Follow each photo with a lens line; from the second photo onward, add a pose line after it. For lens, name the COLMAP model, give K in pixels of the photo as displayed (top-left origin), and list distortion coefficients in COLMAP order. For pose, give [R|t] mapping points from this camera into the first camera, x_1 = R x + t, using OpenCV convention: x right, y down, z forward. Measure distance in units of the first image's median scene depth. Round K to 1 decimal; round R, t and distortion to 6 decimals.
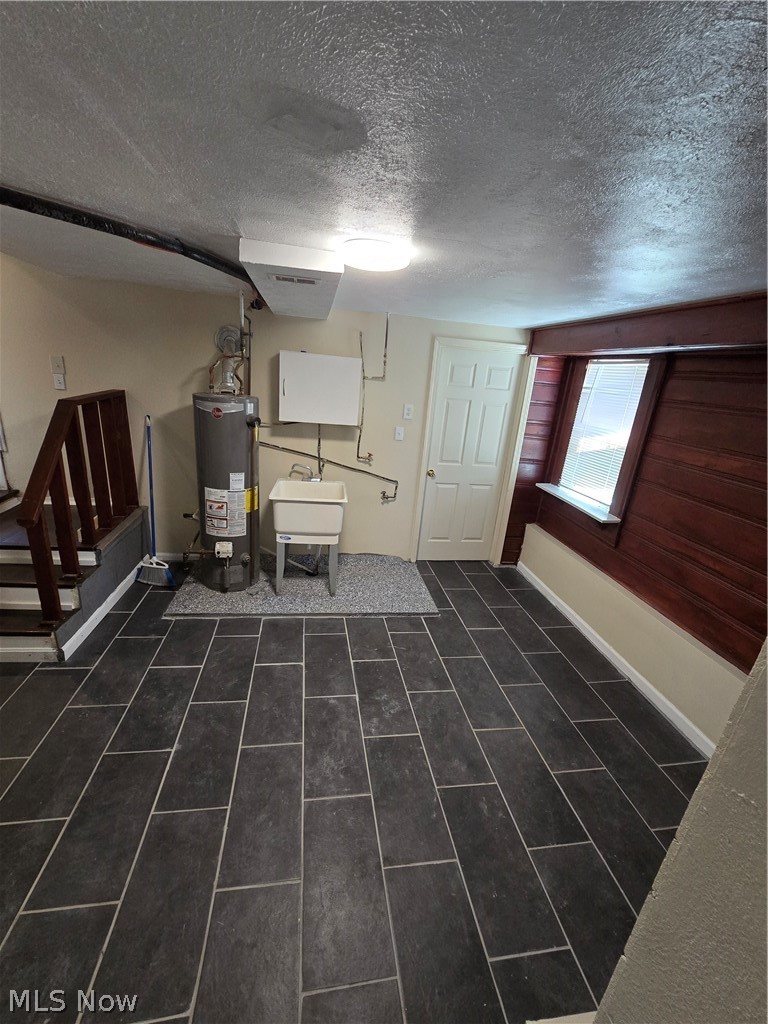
lens RADIAL K [[417.6, 0, 381.7], [0, 417.6, 511.5], [0, 0, 1]] dist [-0.006456, 0.001191]
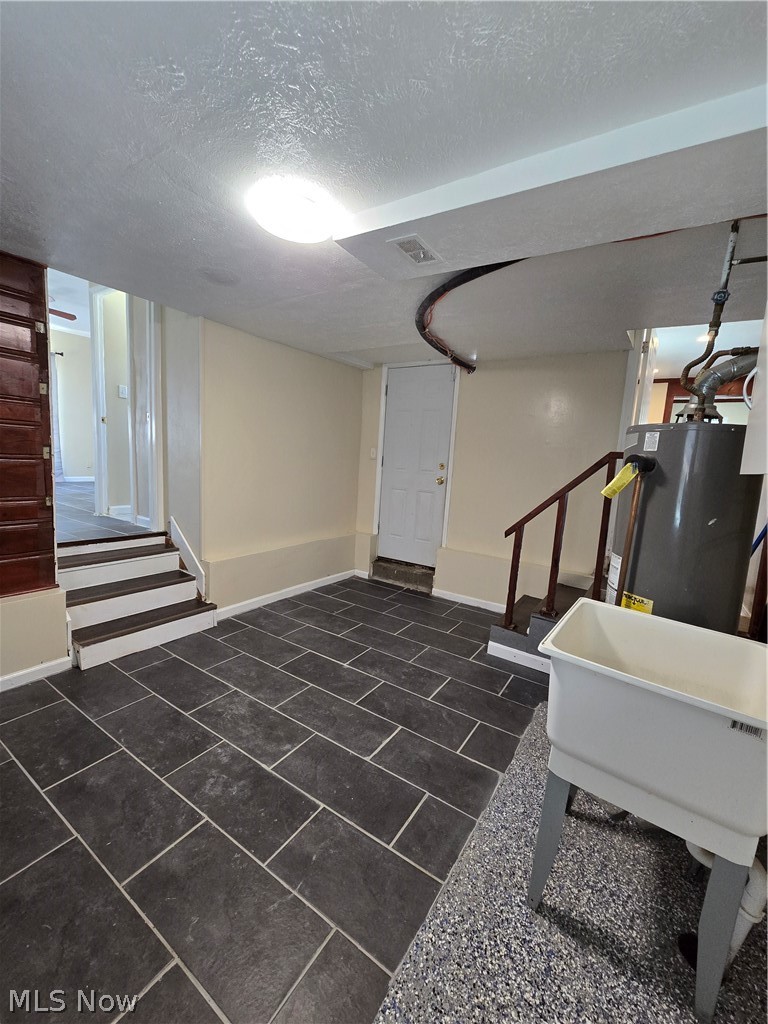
lens RADIAL K [[417.6, 0, 384.8], [0, 417.6, 513.2], [0, 0, 1]] dist [-0.006456, 0.001191]
pose [[-0.660775, -0.021804, -0.750267, 0.390457], [-0.349006, 0.893873, 0.281399, -0.261533], [0.664508, 0.447789, -0.598259, 1.449980]]
